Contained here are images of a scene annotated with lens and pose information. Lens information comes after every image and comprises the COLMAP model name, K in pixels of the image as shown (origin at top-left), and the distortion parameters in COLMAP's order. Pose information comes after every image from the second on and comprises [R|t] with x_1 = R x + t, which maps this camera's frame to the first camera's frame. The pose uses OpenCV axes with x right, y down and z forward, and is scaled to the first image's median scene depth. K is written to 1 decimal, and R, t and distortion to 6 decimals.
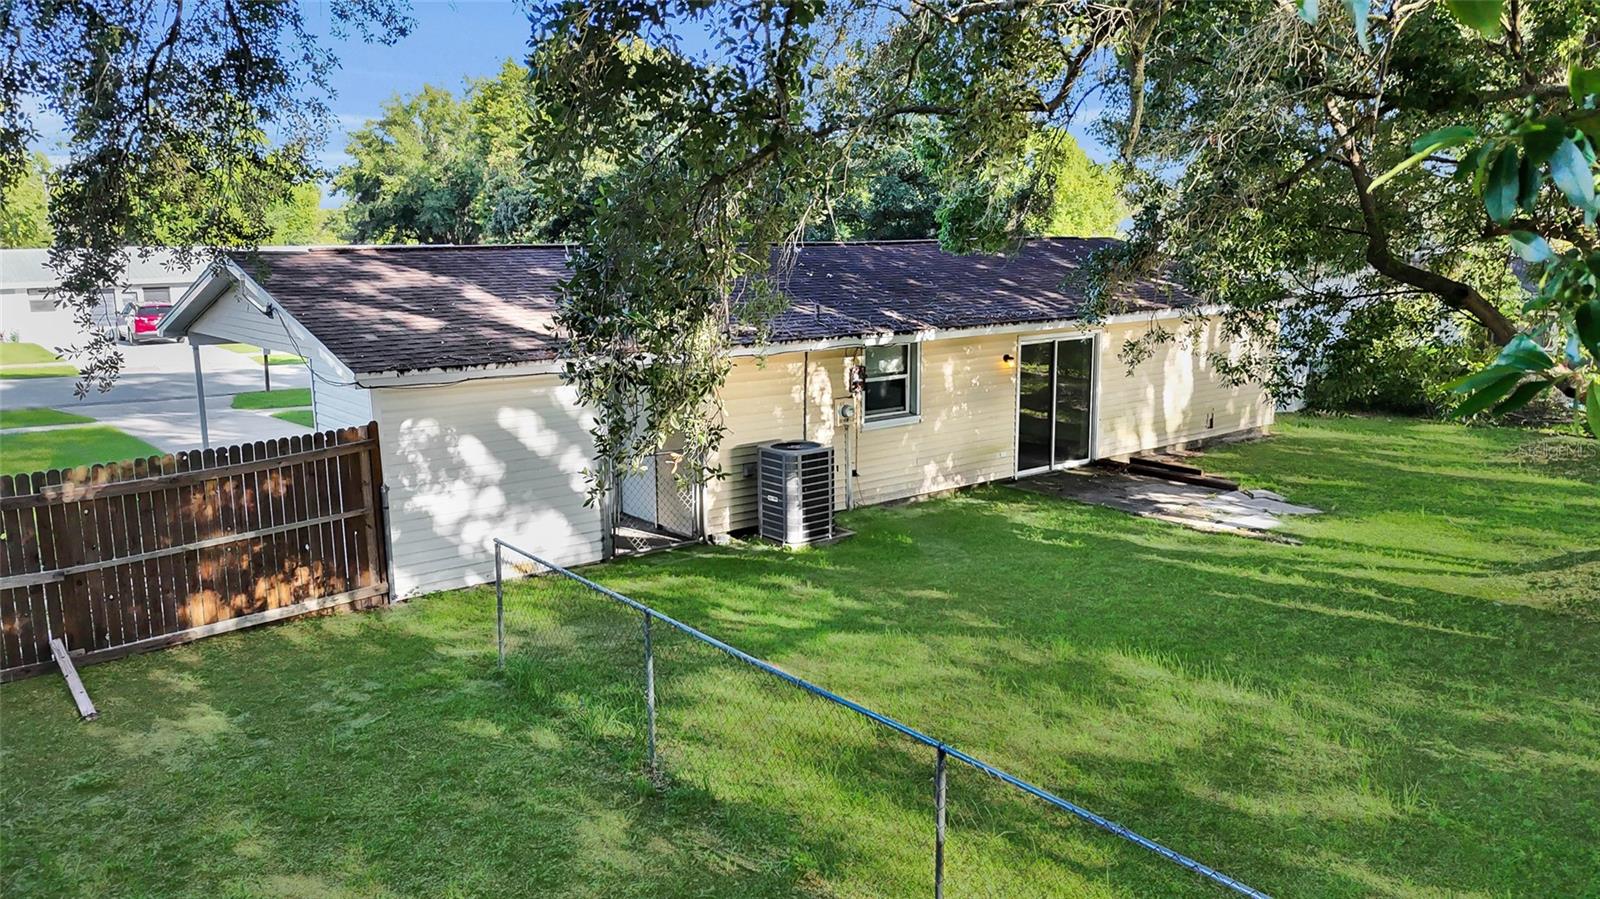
lens RADIAL K [[1191.7, 0, 791.4], [0, 1191.7, 448.6], [0, 0, 1]] dist [0.080045, -0.090560]
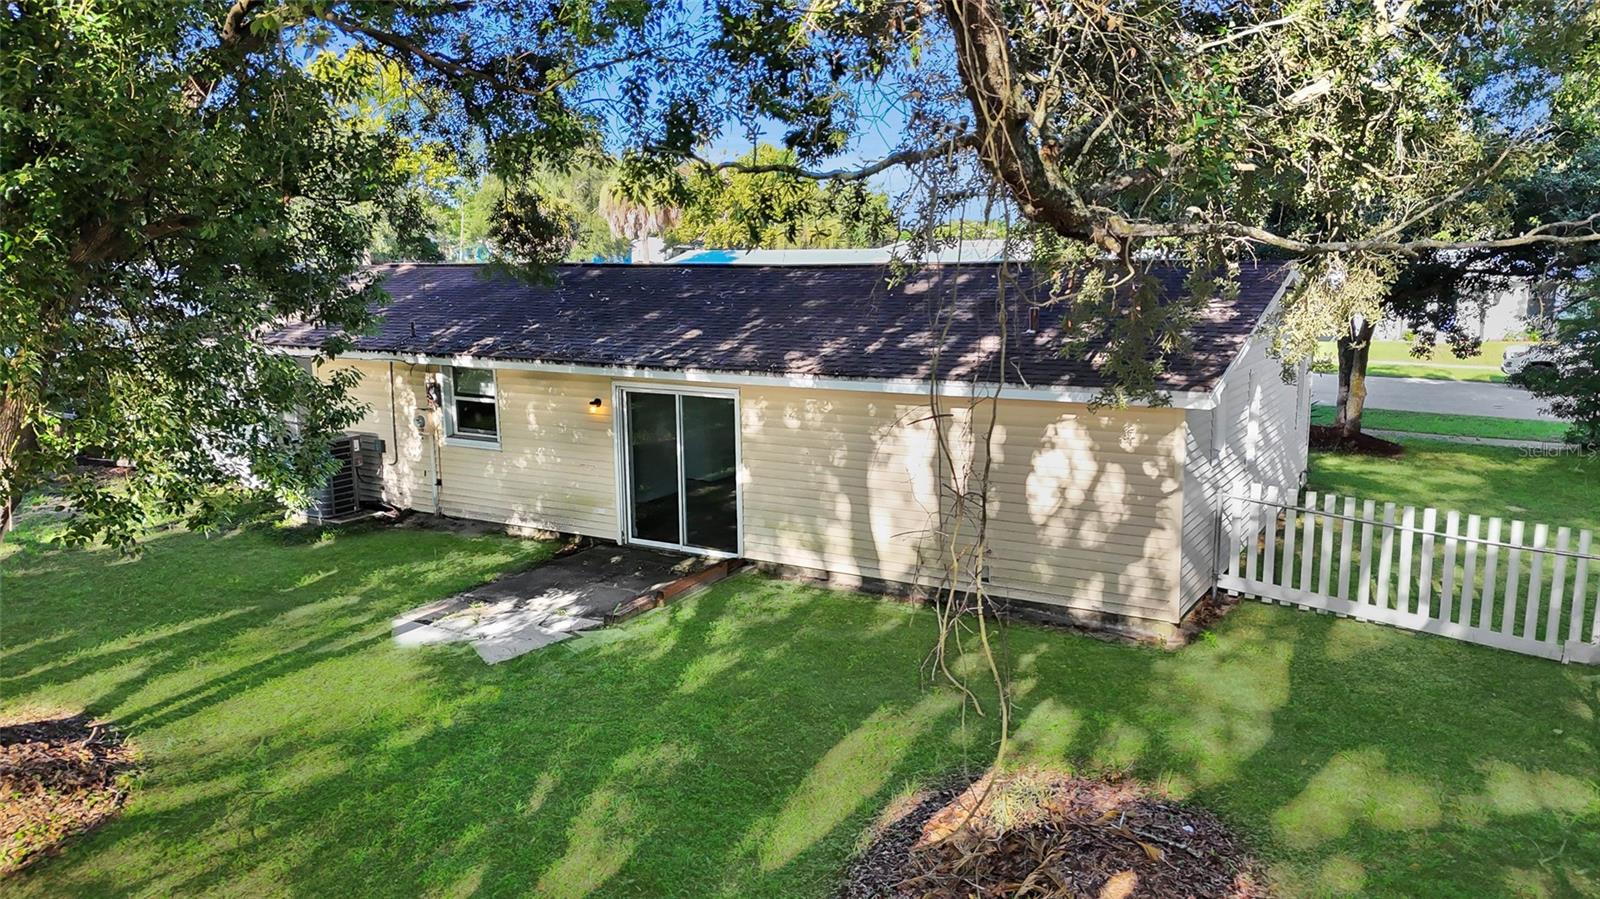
lens RADIAL K [[1191.7, 0, 791.4], [0, 1191.7, 448.6], [0, 0, 1]] dist [0.080045, -0.090560]
pose [[0.328294, 0.169181, -0.929301, 1.428966], [-0.150108, 0.980671, 0.125504, -0.237768], [0.932572, 0.098293, 0.347344, 1.141966]]
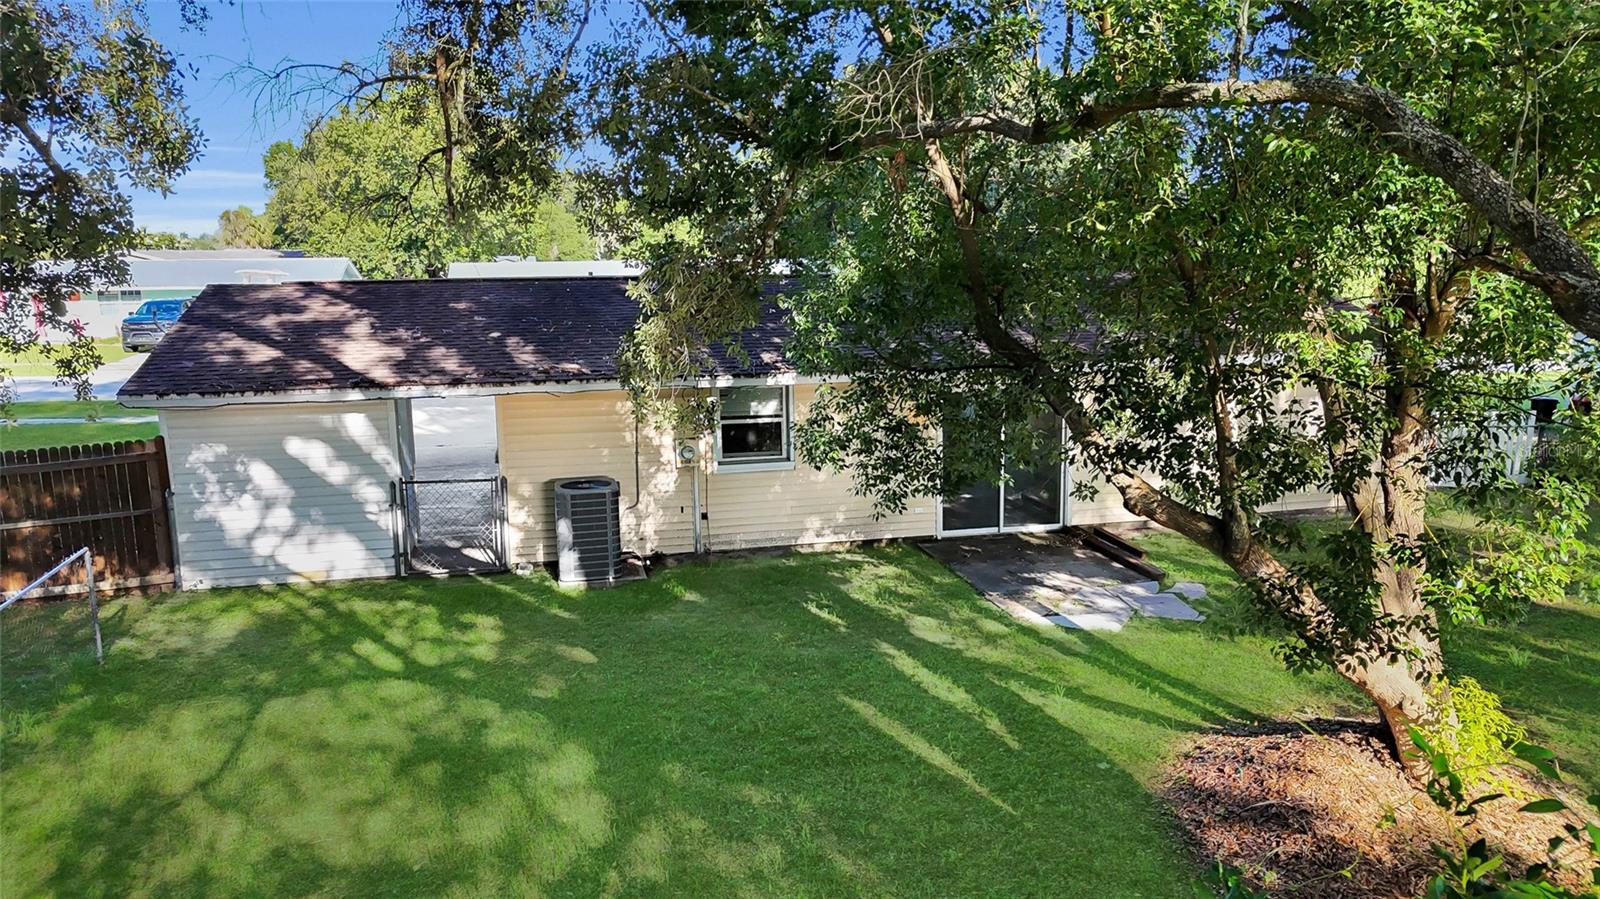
lens RADIAL K [[1191.2, 0, 802.9], [0, 1191.2, 405.1], [0, 0, 1]] dist [0.288180, -0.694825]
pose [[0.908435, 0.057012, -0.414120, 0.655858], [-0.073252, 0.997038, -0.023428, -0.066043], [0.411558, 0.051618, 0.909921, 0.168883]]
